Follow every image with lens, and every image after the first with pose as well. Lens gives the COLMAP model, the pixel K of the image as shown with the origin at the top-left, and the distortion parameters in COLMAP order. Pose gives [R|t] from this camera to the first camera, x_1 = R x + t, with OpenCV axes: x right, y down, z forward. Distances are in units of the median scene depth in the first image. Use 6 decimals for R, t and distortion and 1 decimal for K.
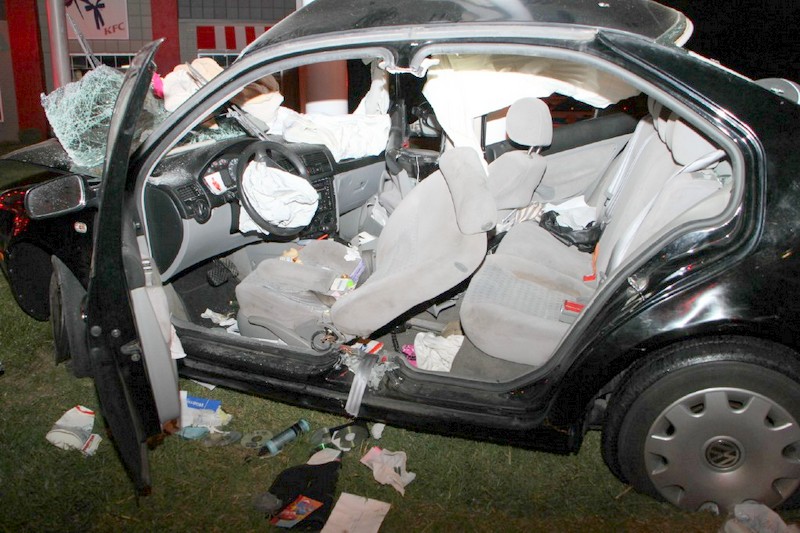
lens RADIAL K [[721.3, 0, 384.6], [0, 721.3, 267.5], [0, 0, 1]] dist [-0.145306, 0.162780]
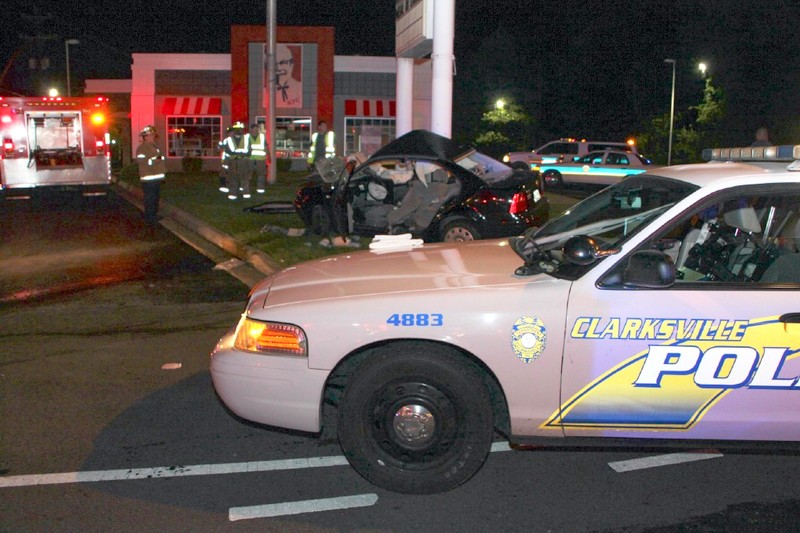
lens RADIAL K [[556.1, 0, 399.9], [0, 556.1, 246.8], [0, 0, 1]] dist [-0.125548, 0.000655]
pose [[0.989371, 0.049200, -0.136834, 0.422329], [-0.056043, 0.997340, -0.046613, 0.352001], [0.134176, 0.053786, 0.989497, -2.056652]]
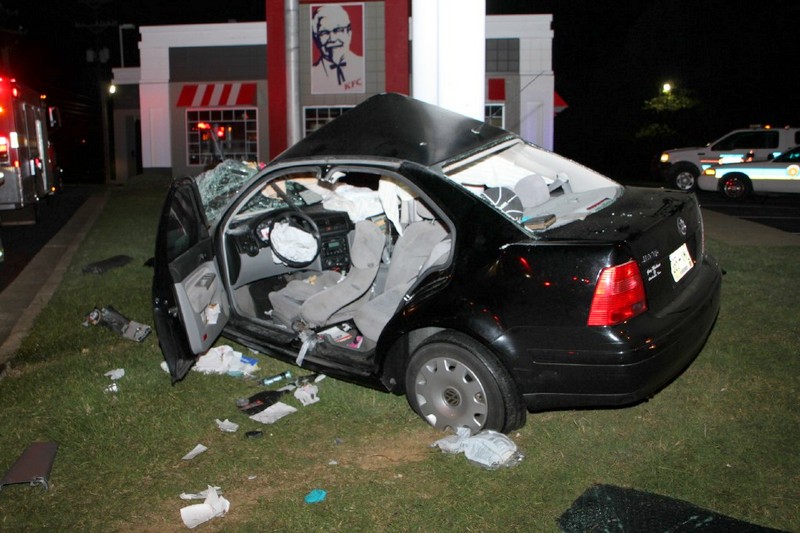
lens RADIAL K [[721.3, 0, 384.6], [0, 721.3, 267.5], [0, 0, 1]] dist [-0.145306, 0.162780]
pose [[0.943966, 0.050231, -0.326198, 0.627838], [-0.068880, 0.996570, -0.045865, 0.023393], [0.322776, 0.065764, 0.944188, -0.563278]]
